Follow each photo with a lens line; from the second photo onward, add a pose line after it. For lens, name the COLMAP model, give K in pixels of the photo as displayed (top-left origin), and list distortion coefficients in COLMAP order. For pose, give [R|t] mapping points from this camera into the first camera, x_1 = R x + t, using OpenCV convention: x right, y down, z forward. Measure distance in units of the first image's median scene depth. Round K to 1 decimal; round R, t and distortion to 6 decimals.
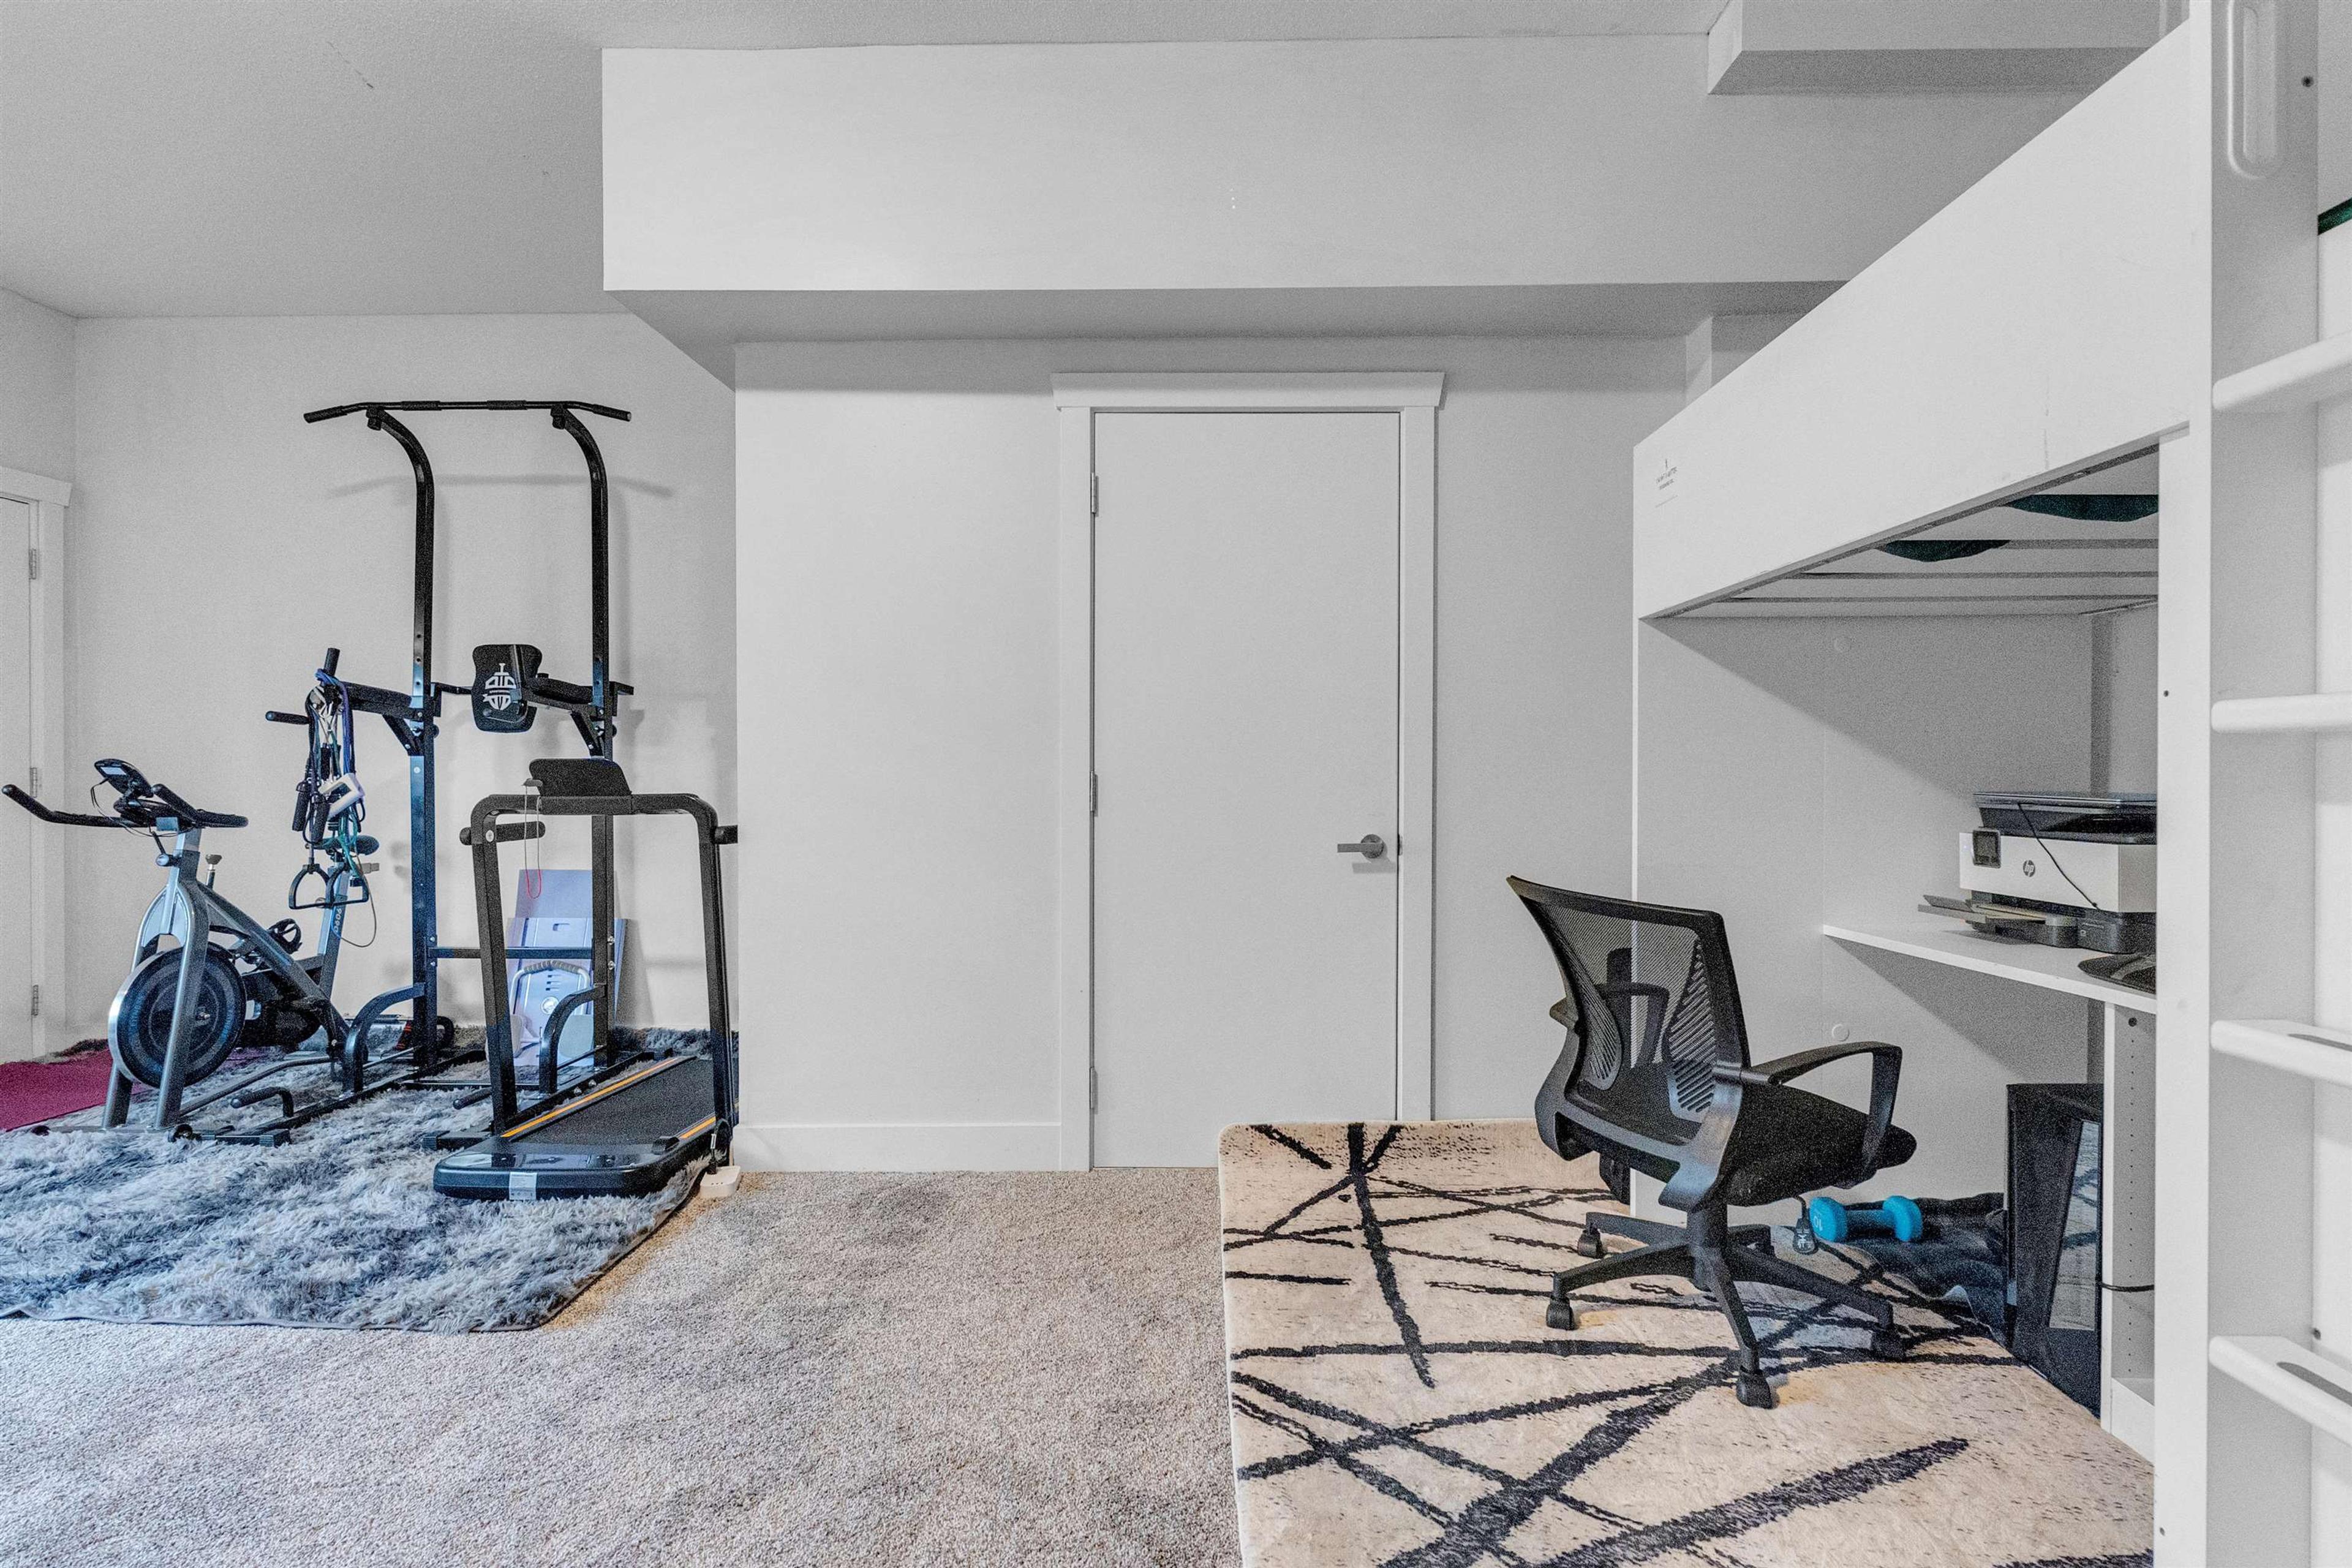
lens RADIAL K [[1107.0, 0, 1176.0], [0, 1107.0, 784.0], [0, 0, 1]] dist [-0.001666, -0.000174]
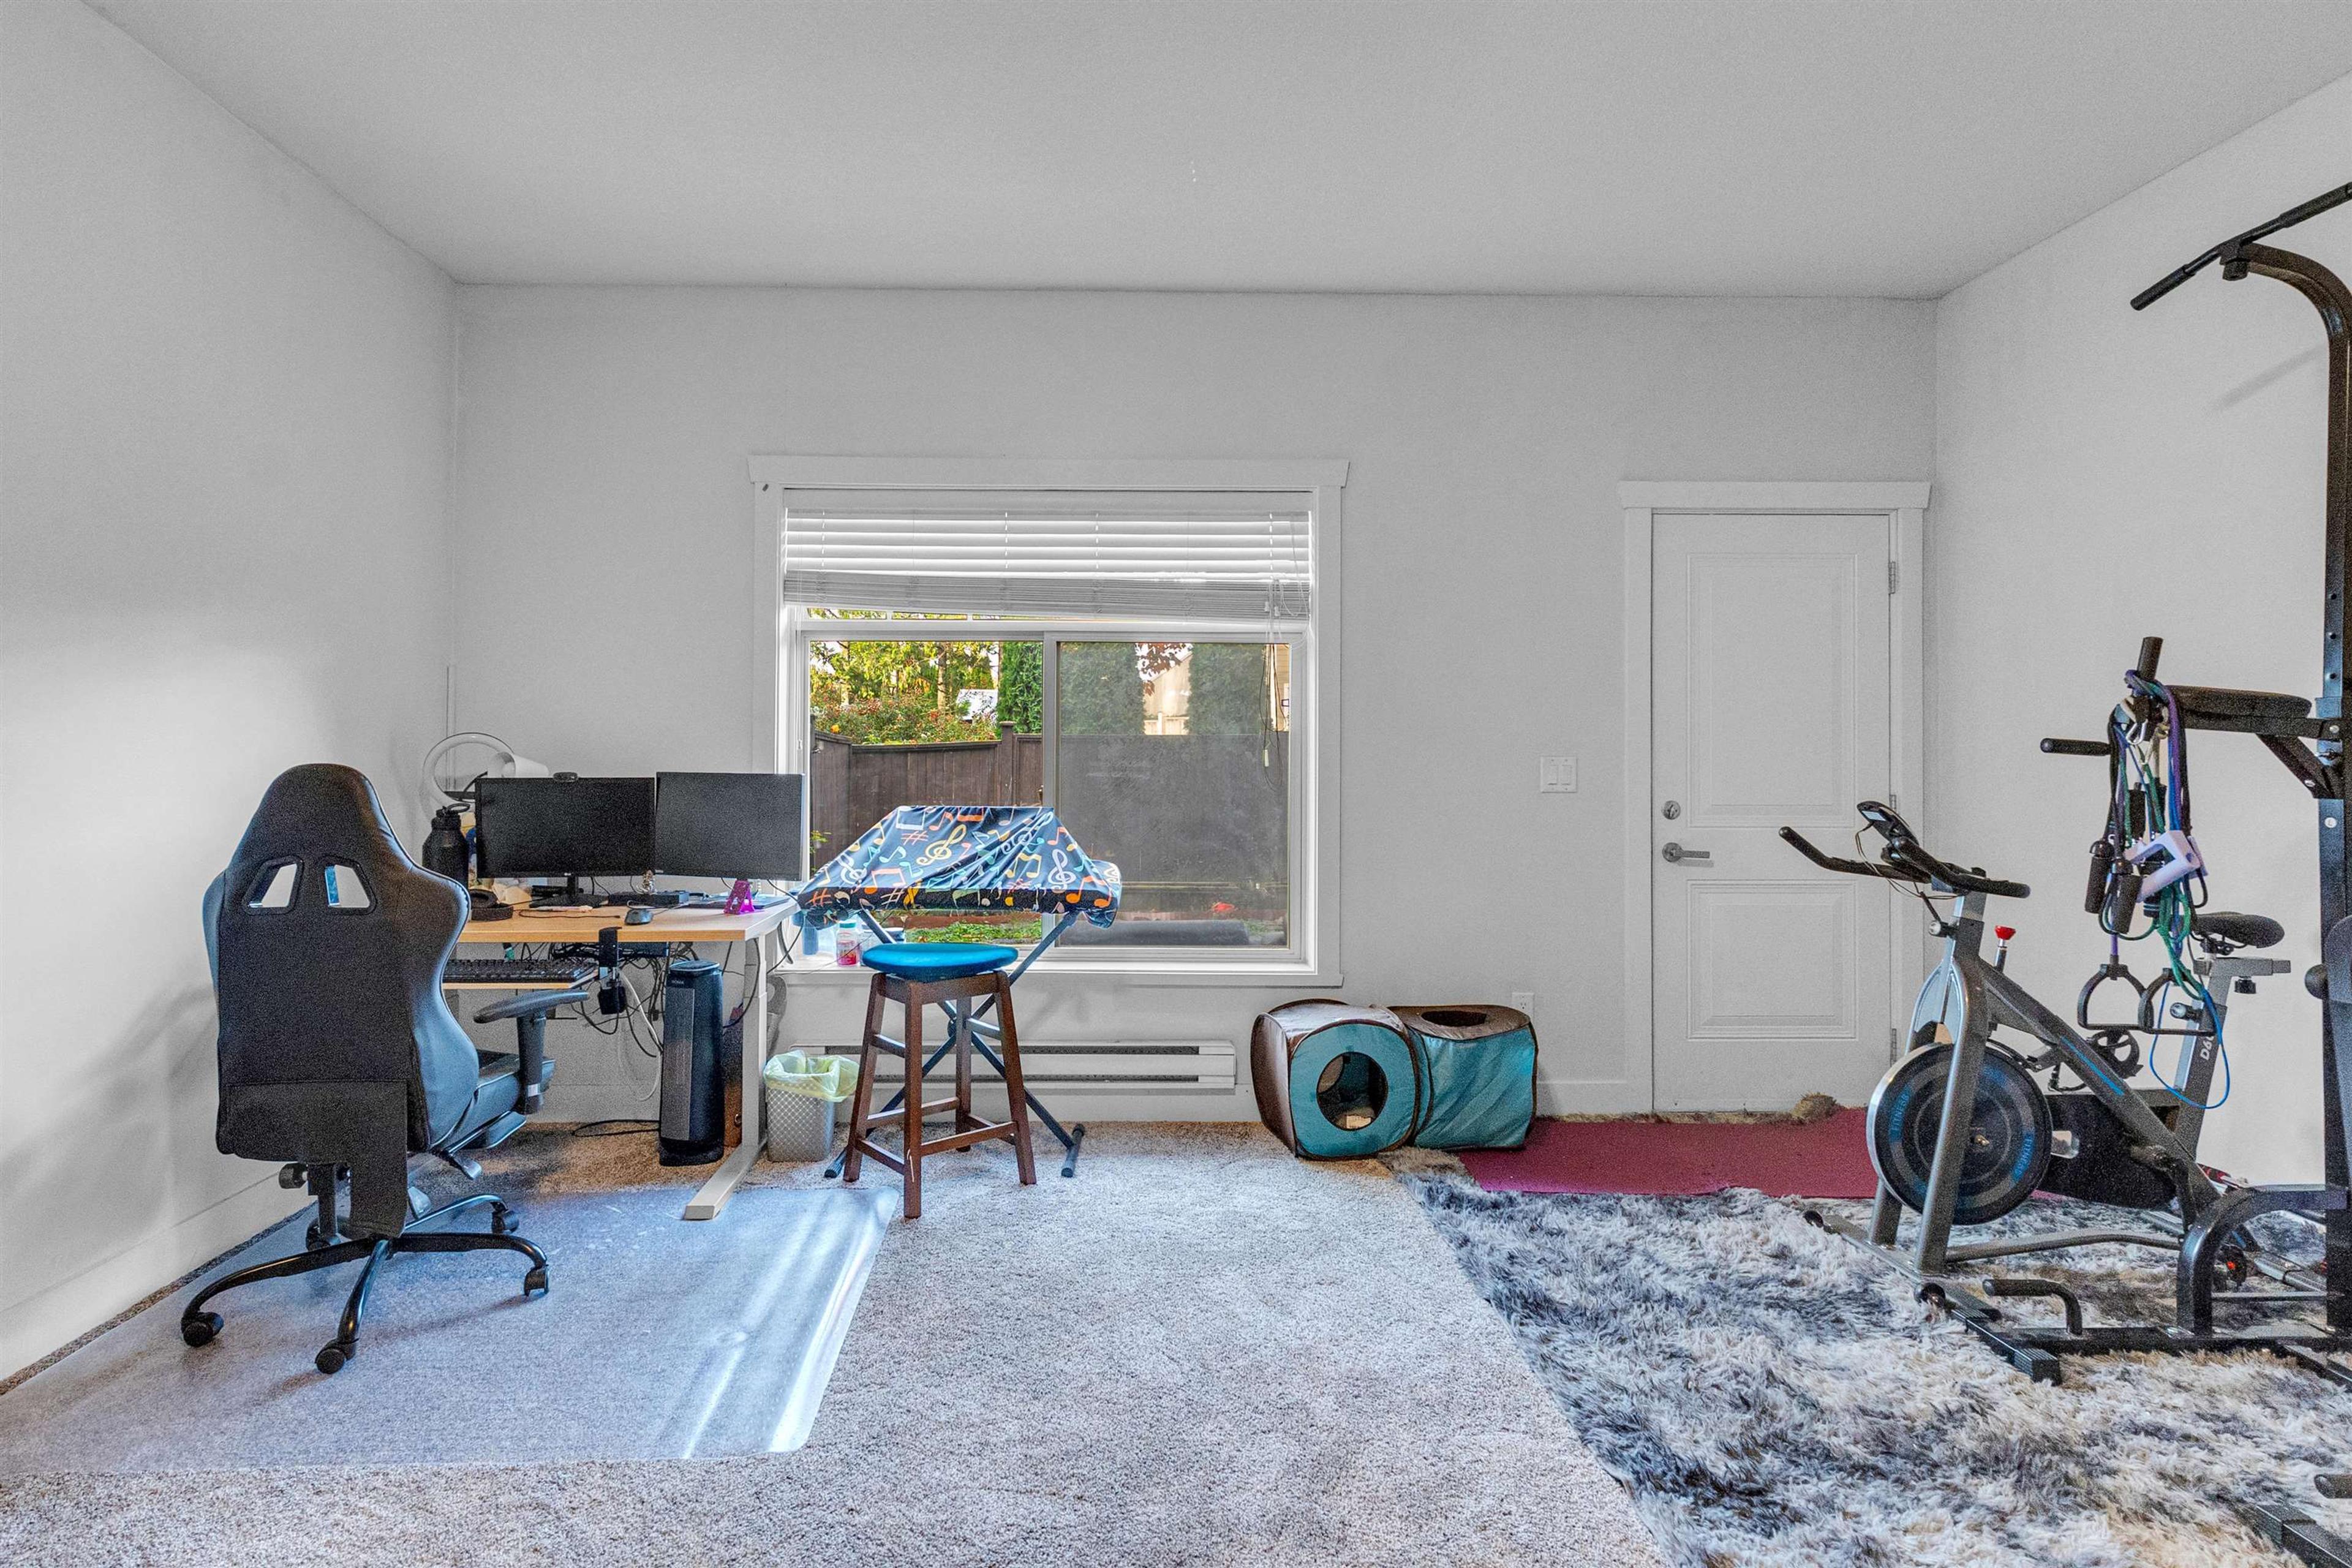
lens RADIAL K [[1130.7, 0, 1168.1], [0, 1130.7, 741.0], [0, 0, 1]] dist [0.001321, 0.000638]
pose [[0.053300, -0.013439, -0.998488, -0.128640], [-0.009143, 0.999861, -0.013946, -0.048031], [0.998537, 0.009873, 0.053170, 0.394623]]
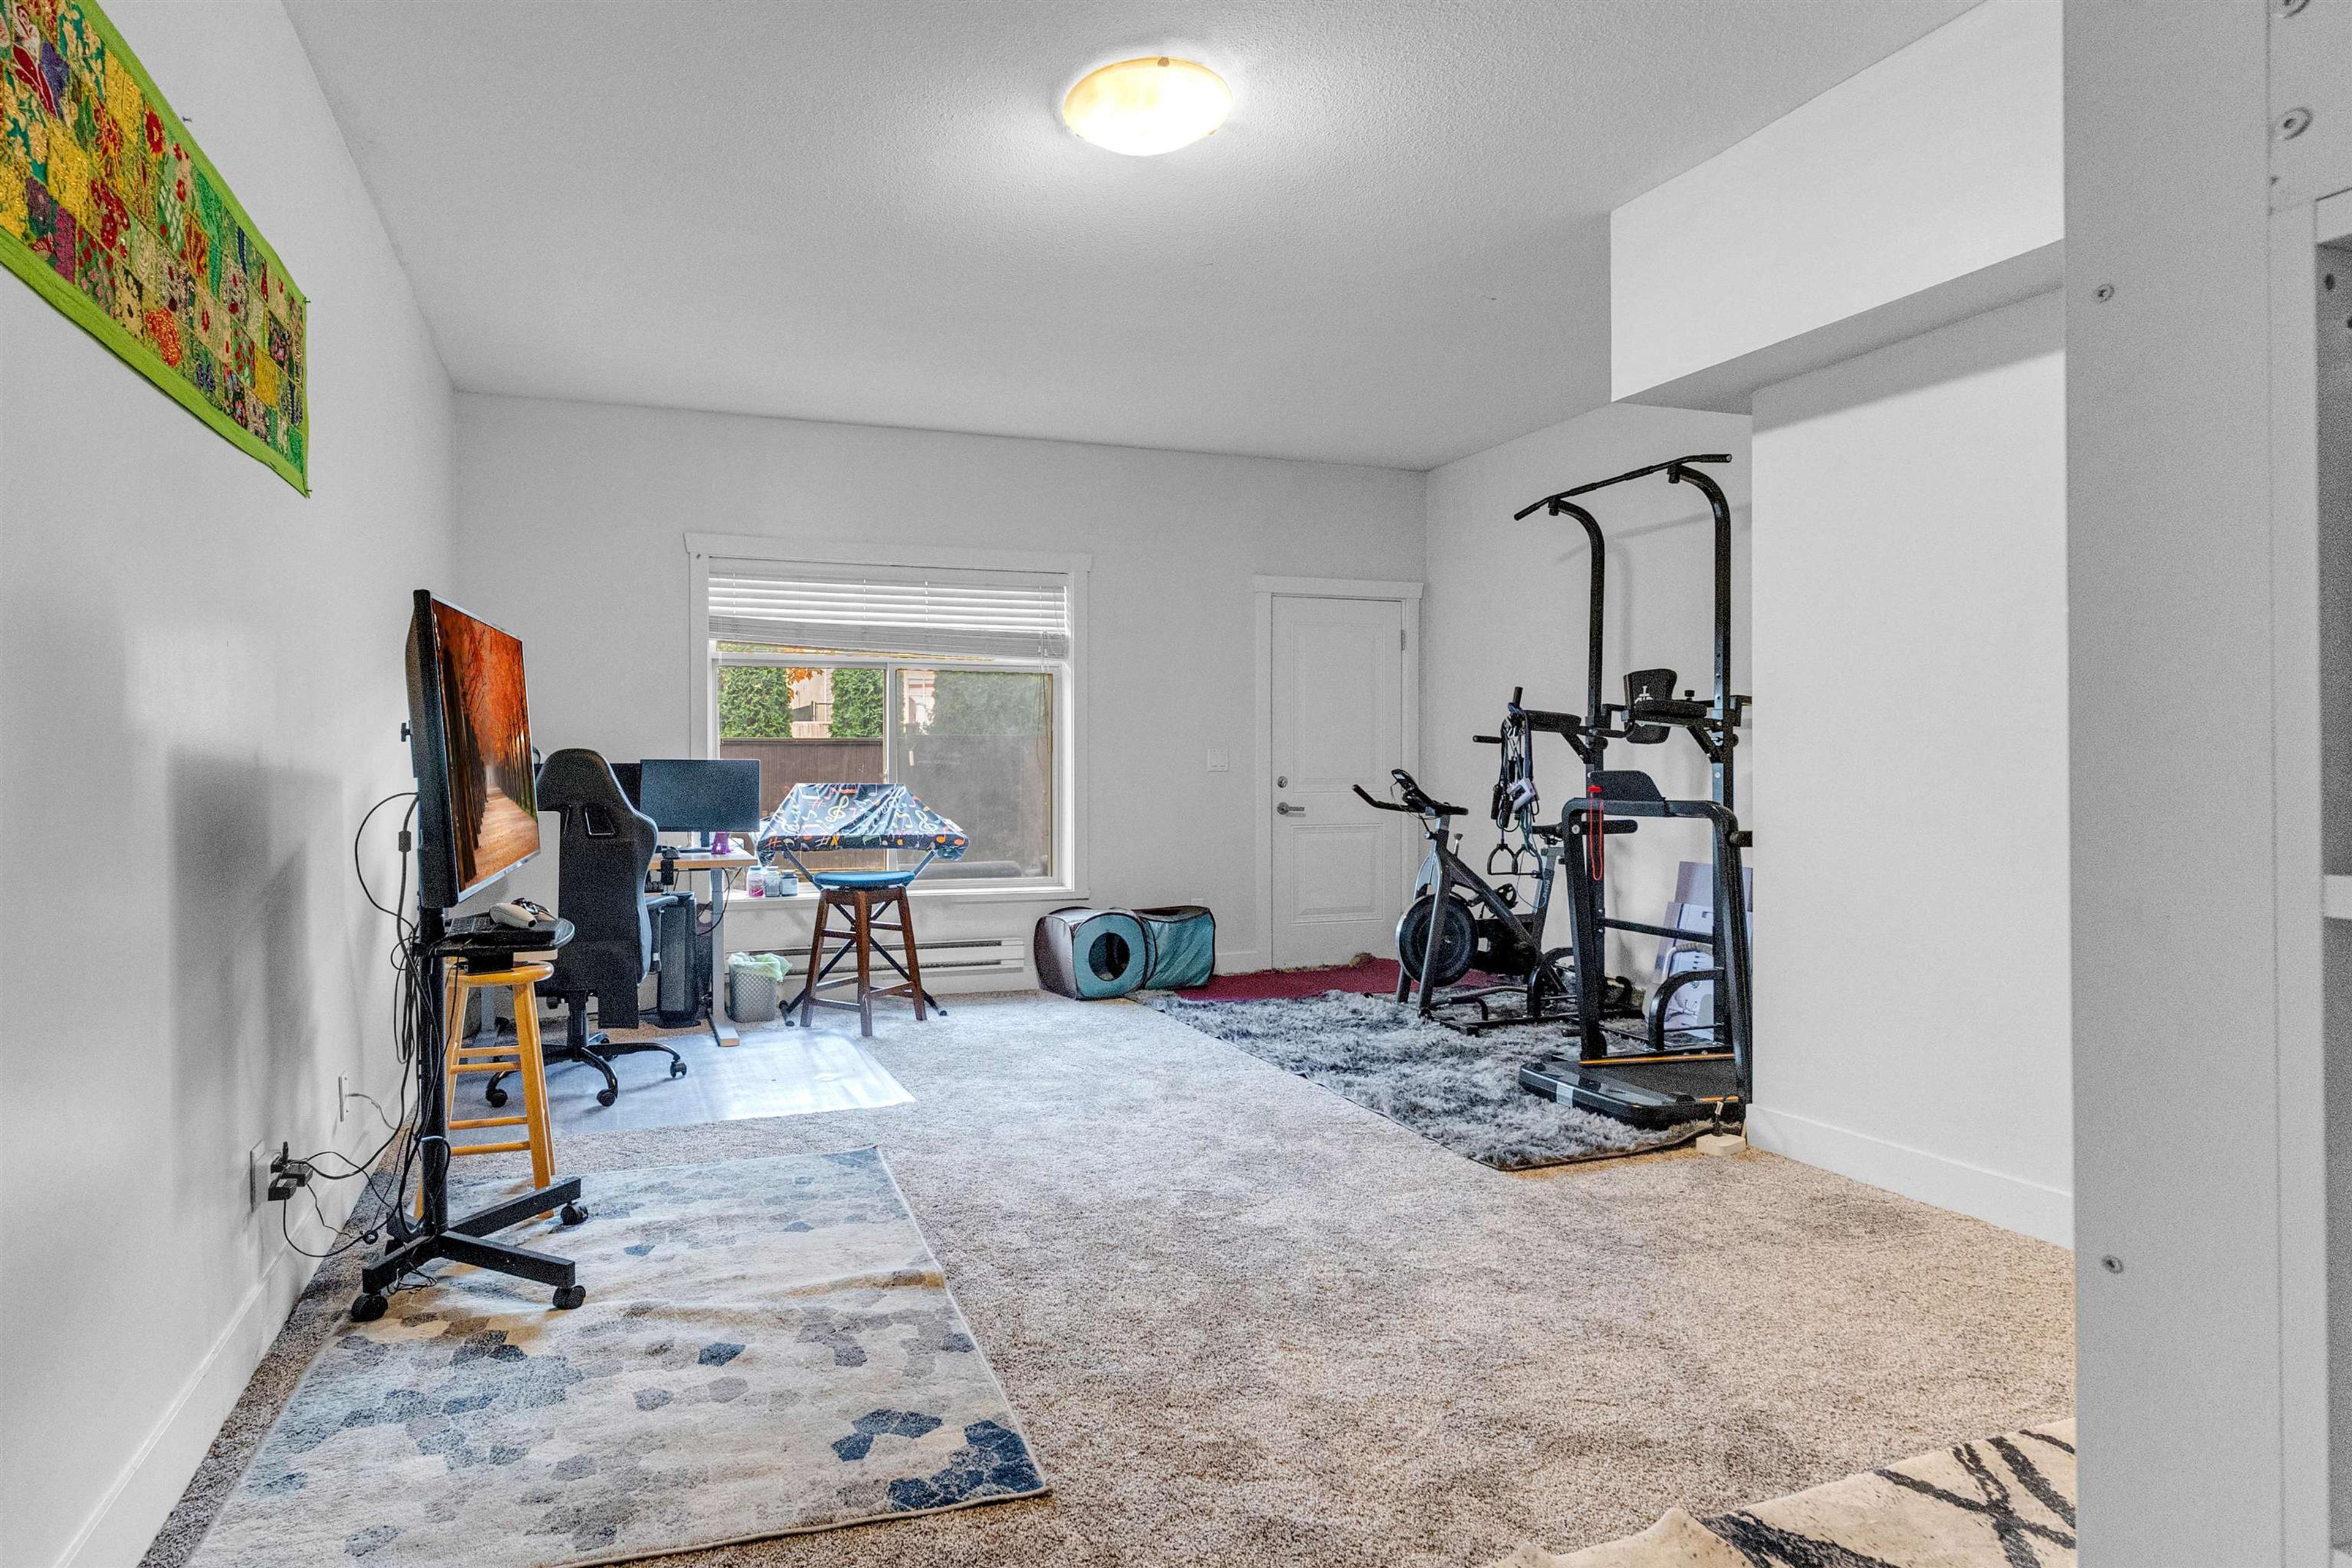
lens RADIAL K [[1221.6, 0, 1016.5], [0, 1221.6, 767.1], [0, 0, 1]] dist [-0.001122, -0.000559]
pose [[0.326289, 0.000440, -0.945270, 0.475369], [-0.004252, 0.999990, -0.001002, -0.019778], [0.945261, 0.004347, 0.326287, -0.080708]]
